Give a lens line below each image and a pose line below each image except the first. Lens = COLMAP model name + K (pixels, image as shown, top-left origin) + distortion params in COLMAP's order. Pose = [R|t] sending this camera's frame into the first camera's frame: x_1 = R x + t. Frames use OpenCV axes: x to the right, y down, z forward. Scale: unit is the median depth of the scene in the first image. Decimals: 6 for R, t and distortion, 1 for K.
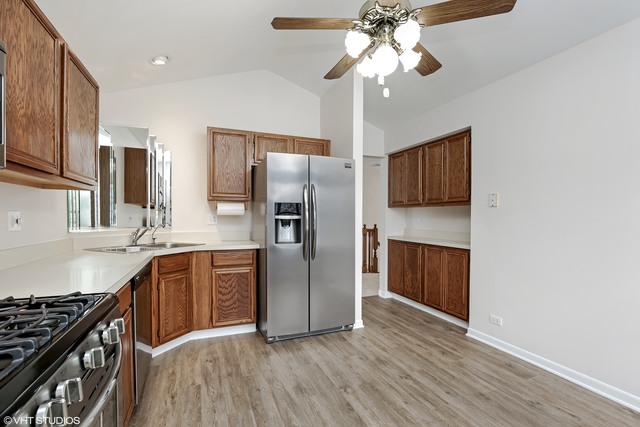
lens RADIAL K [[296.5, 0, 319.9], [0, 296.5, 216.9], [0, 0, 1]] dist [-0.003282, -0.000173]
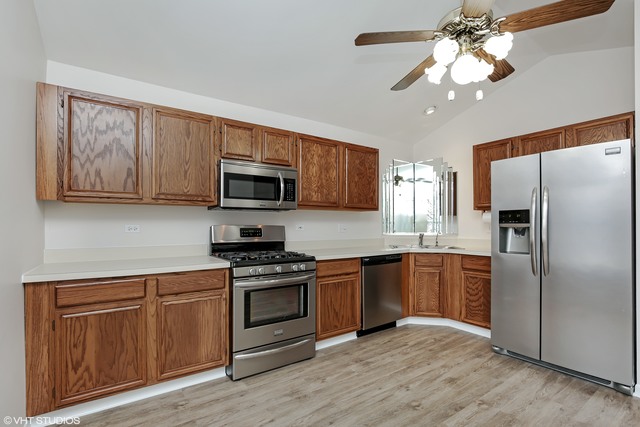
lens RADIAL K [[312.0, 0, 320.0], [0, 312.0, 213.5], [0, 0, 1]] dist [0.000472, 0.000605]
pose [[0.228985, -0.040817, -0.972574, 0.742359], [0.004736, 0.999155, -0.040818, 0.000694], [0.973418, 0.004740, 0.228985, 0.186990]]
